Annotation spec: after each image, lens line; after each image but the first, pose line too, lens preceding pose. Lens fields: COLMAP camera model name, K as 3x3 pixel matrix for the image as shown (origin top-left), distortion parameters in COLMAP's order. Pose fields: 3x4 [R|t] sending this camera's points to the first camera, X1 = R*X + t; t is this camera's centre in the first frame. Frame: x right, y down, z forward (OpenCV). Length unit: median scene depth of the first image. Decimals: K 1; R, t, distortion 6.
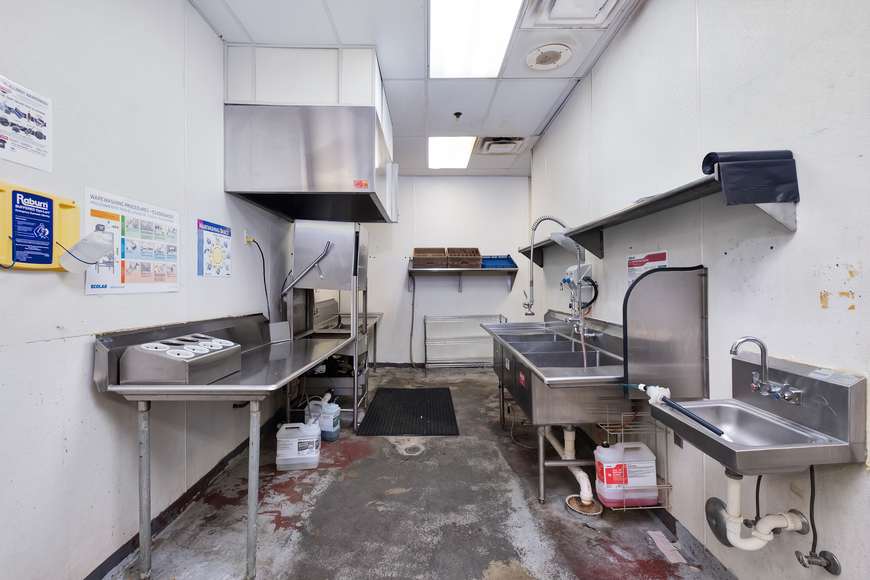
lens RADIAL K [[381.0, 0, 430.6], [0, 381.0, 286.4], [0, 0, 1]] dist [-0.000065, -0.001535]
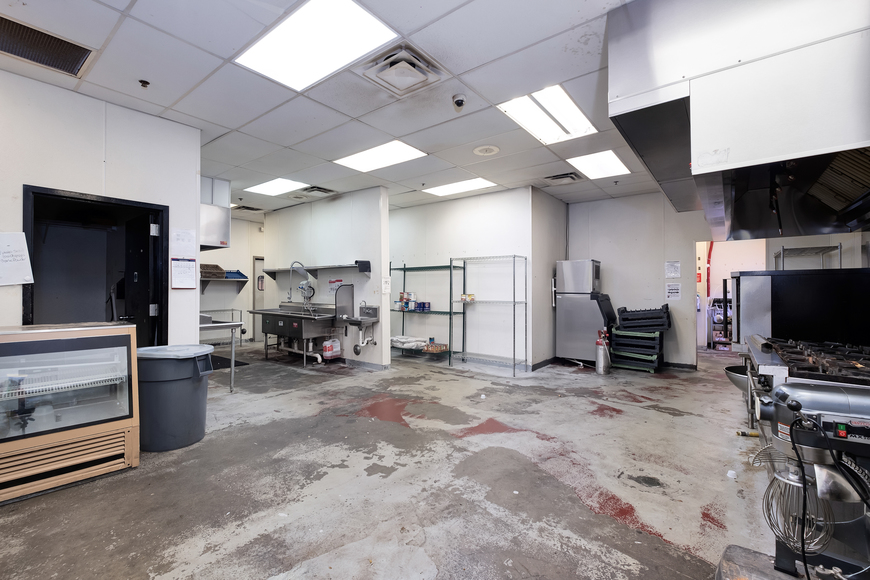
lens RADIAL K [[381.0, 0, 430.6], [0, 381.0, 286.4], [0, 0, 1]] dist [-0.000065, -0.001535]
pose [[0.622788, 0.007284, 0.782357, -1.514876], [0.003046, 0.999927, -0.011734, 0.011659], [-0.782385, 0.009691, 0.622720, -1.683167]]
